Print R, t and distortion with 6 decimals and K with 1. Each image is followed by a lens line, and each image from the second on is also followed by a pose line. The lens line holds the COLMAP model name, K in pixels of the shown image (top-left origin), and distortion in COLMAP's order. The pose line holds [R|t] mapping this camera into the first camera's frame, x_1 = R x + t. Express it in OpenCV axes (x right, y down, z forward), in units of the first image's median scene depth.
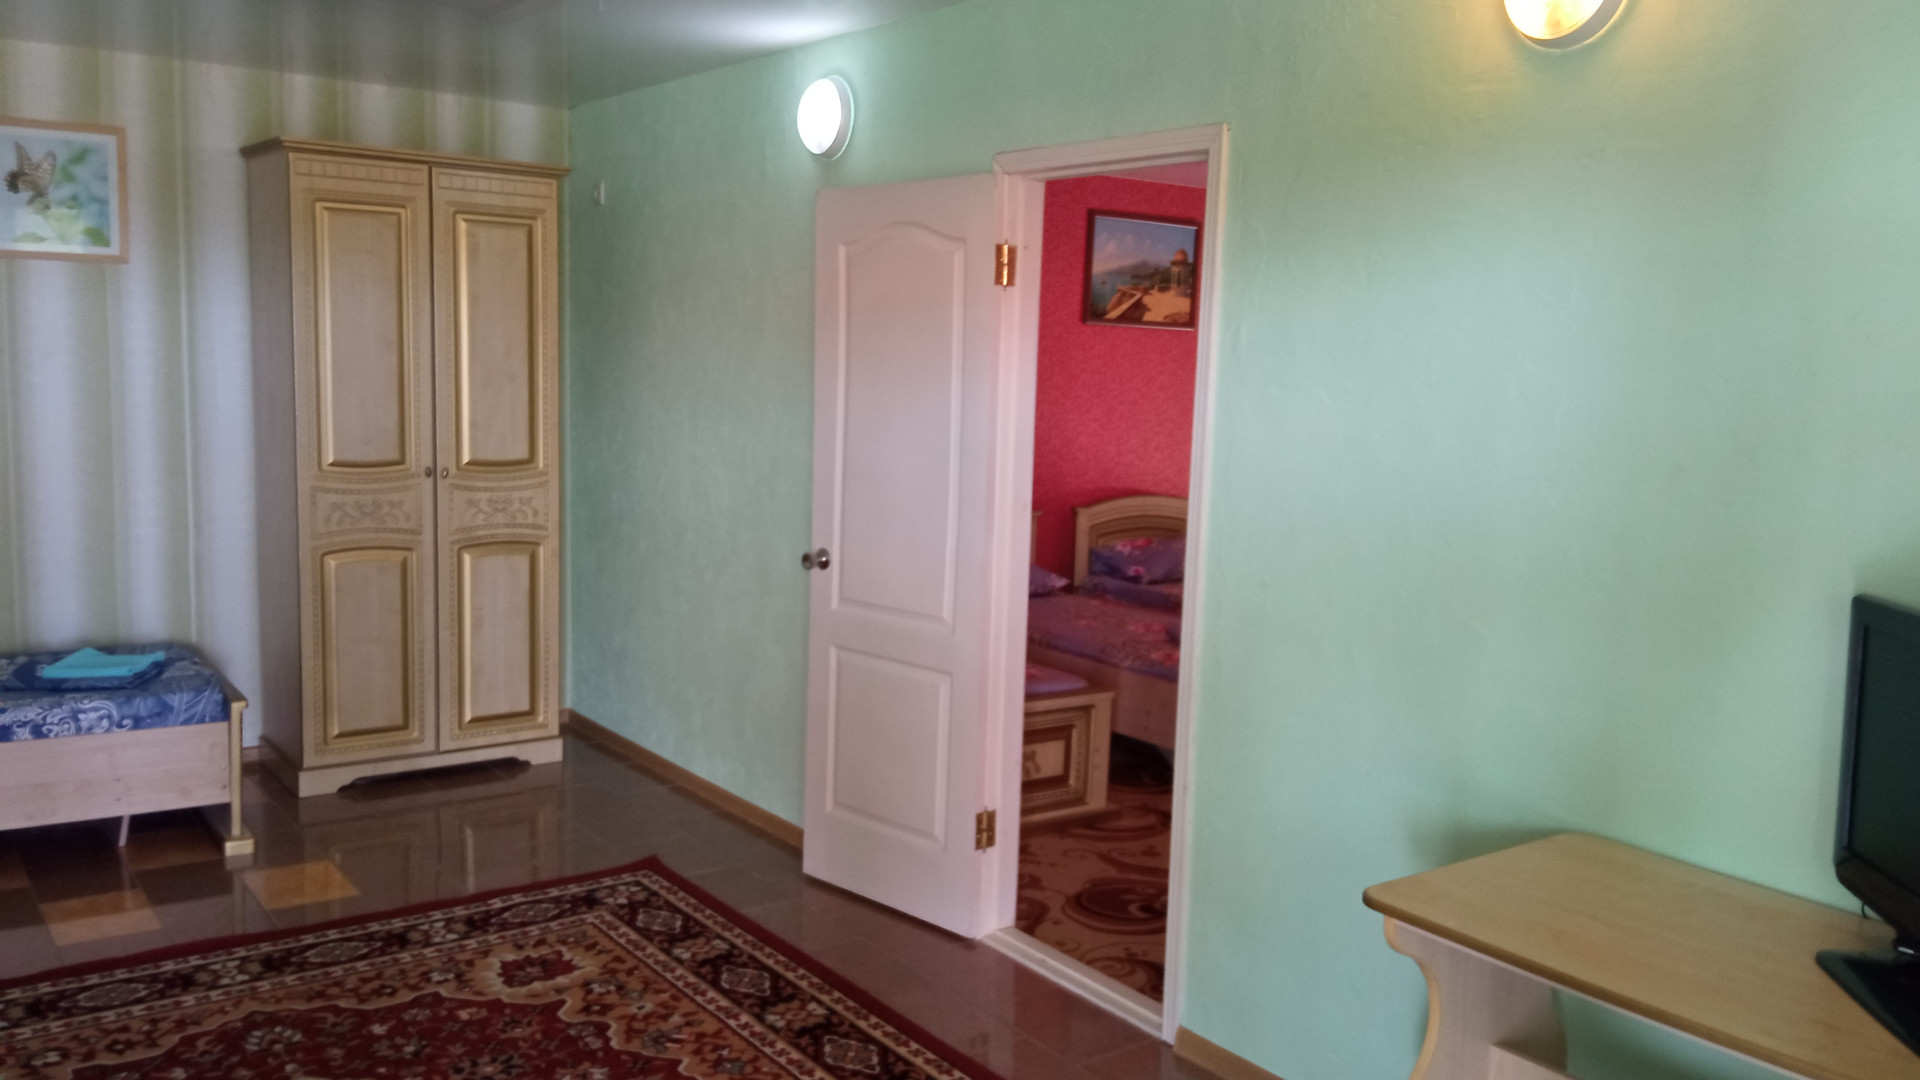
lens RADIAL K [[1544.5, 0, 960.0], [0, 1544.5, 540.0], [0, 0, 1]] dist [0.115057, -0.183821]
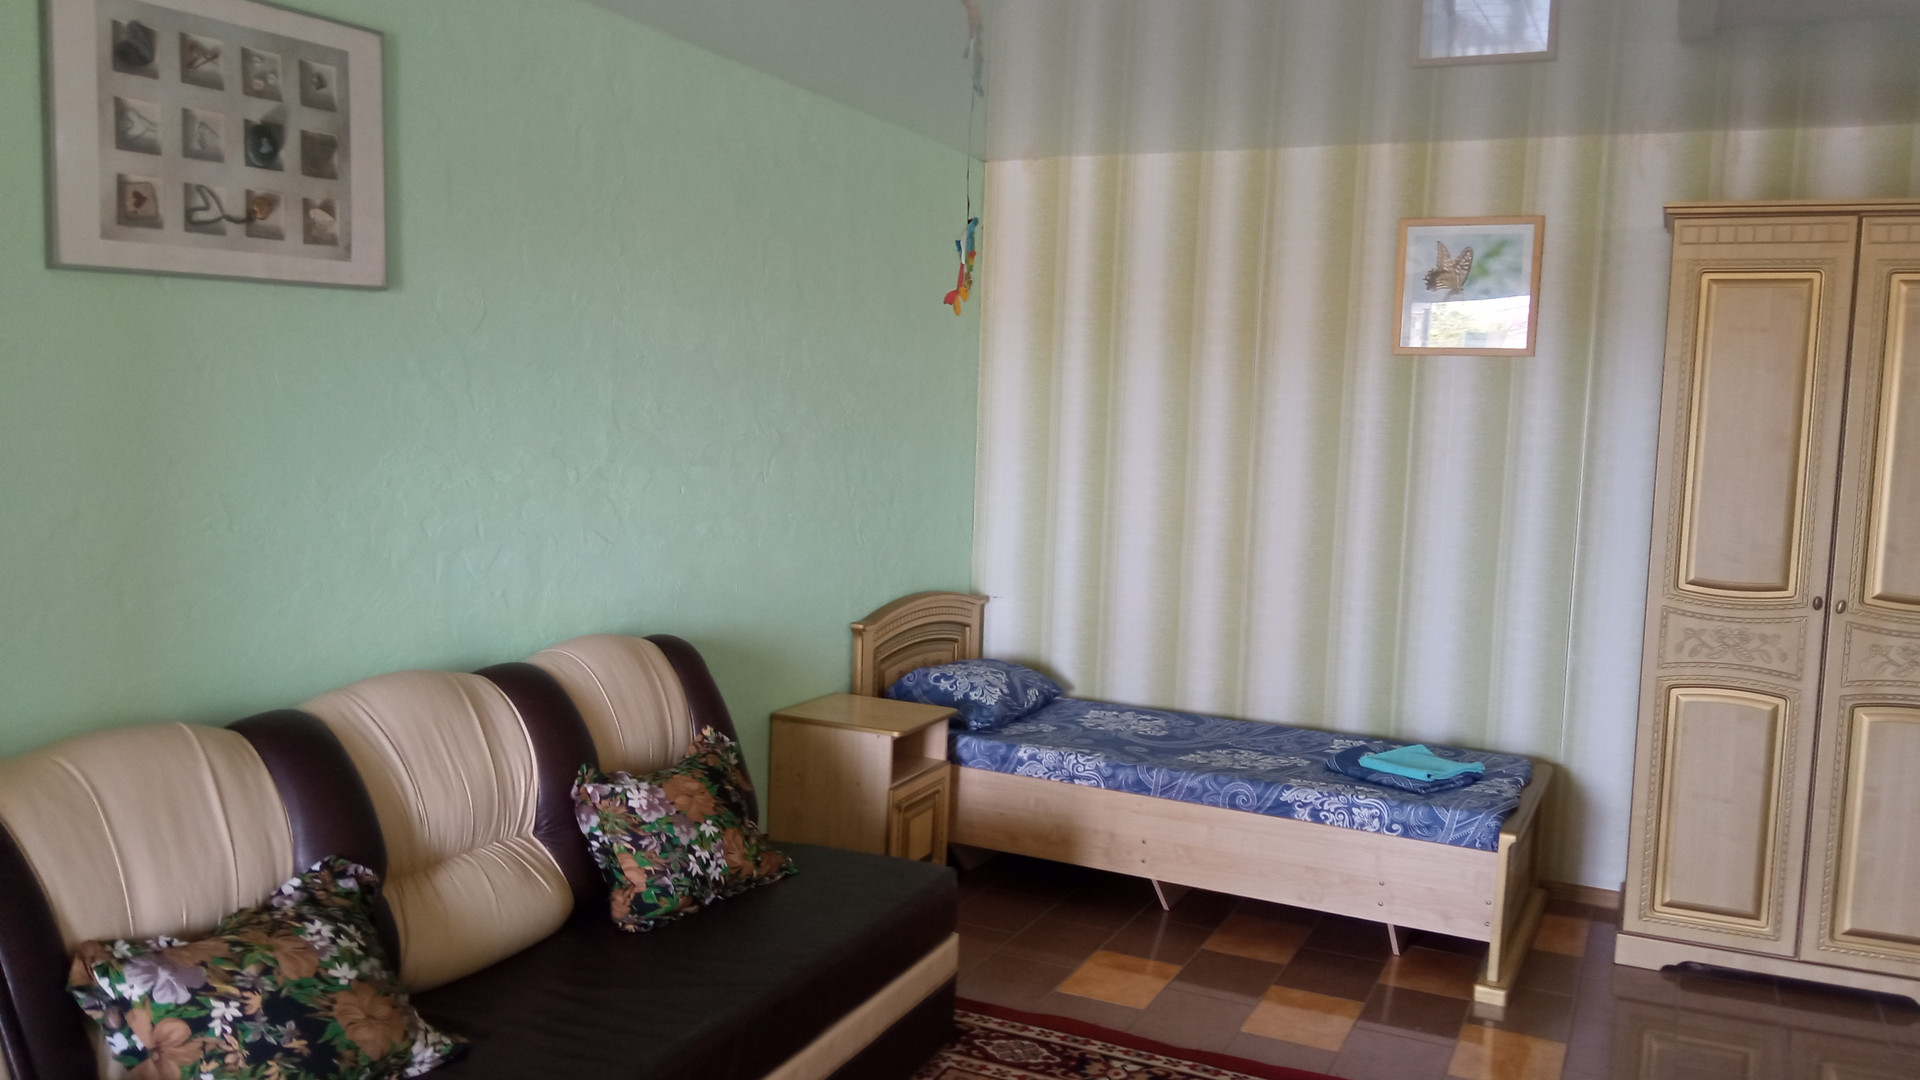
lens RADIAL K [[1544.5, 0, 960.0], [0, 1544.5, 540.0], [0, 0, 1]] dist [0.115057, -0.183821]
pose [[0.473939, 0.067653, -0.877955, 0.152810], [-0.119762, 0.992732, 0.011847, -0.034109], [0.872376, 0.099531, 0.478596, 0.251186]]
